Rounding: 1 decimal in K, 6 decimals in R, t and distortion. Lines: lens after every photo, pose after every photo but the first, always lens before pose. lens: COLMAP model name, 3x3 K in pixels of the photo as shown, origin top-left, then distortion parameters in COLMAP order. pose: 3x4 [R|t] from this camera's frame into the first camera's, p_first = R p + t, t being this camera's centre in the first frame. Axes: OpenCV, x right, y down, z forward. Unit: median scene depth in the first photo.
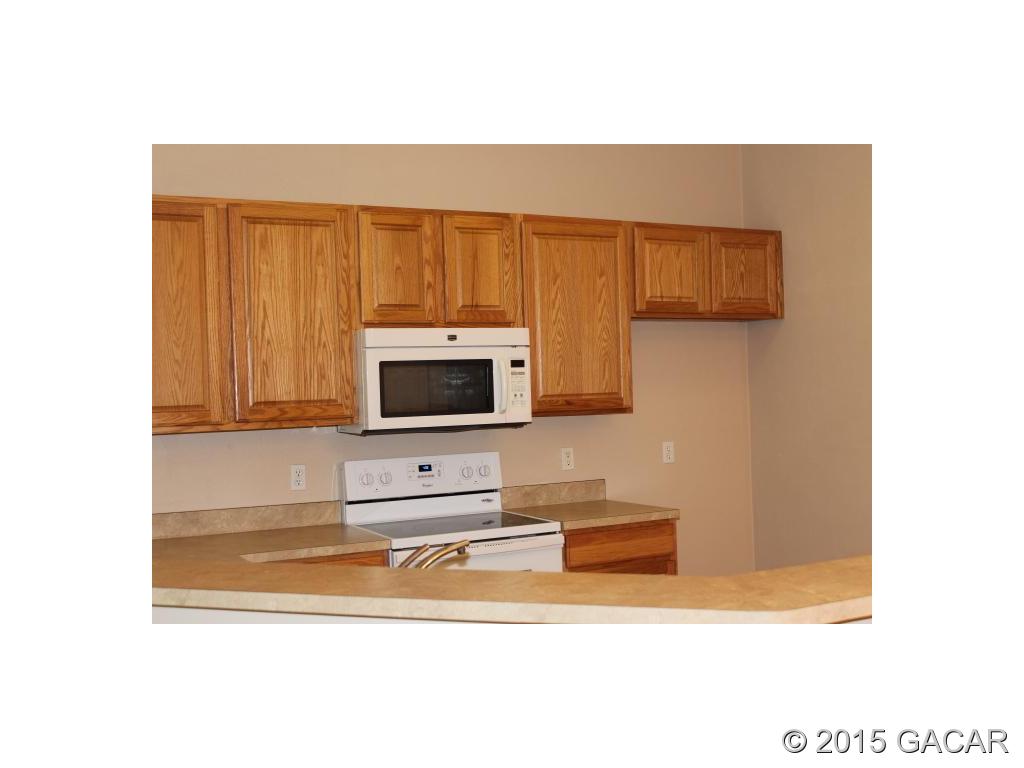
lens RADIAL K [[1050.7, 0, 512.7], [0, 1050.7, 385.2], [0, 0, 1]] dist [-0.023954, 0.000000]
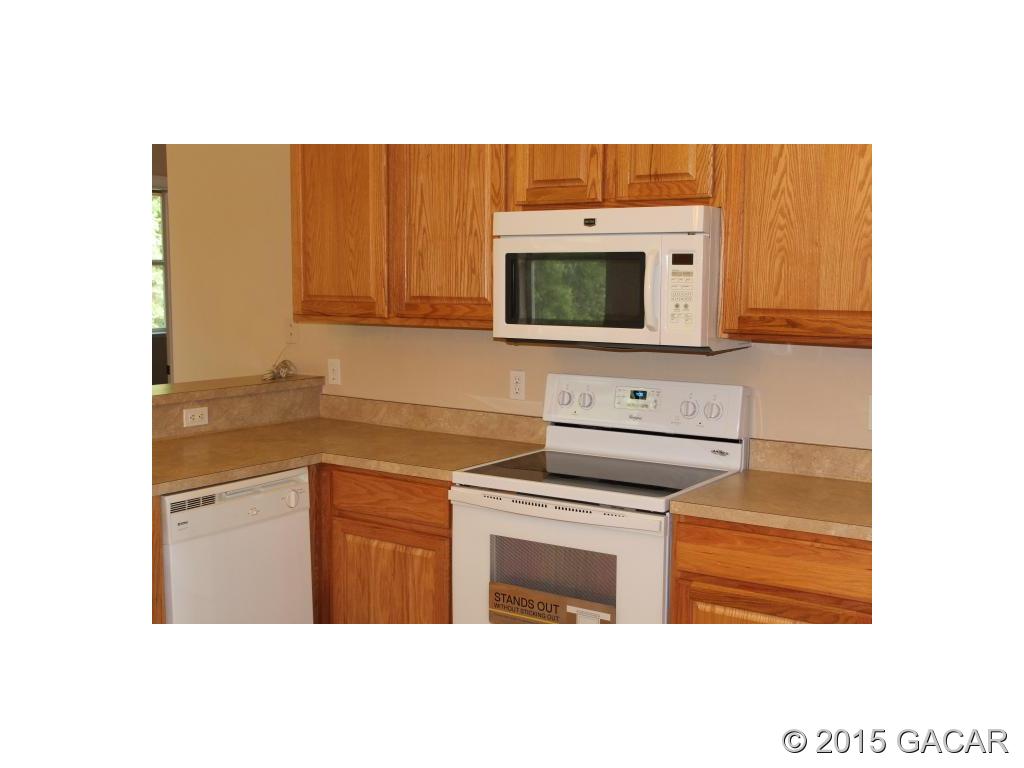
lens RADIAL K [[1050.7, 0, 512.3], [0, 1050.7, 382.7], [0, 0, 1]] dist [-0.023954, 0.000000]
pose [[0.471019, 0.123241, -0.873472, 0.562357], [-0.020631, 0.991461, 0.128764, -0.026915], [0.881882, -0.042629, 0.469539, 0.591092]]
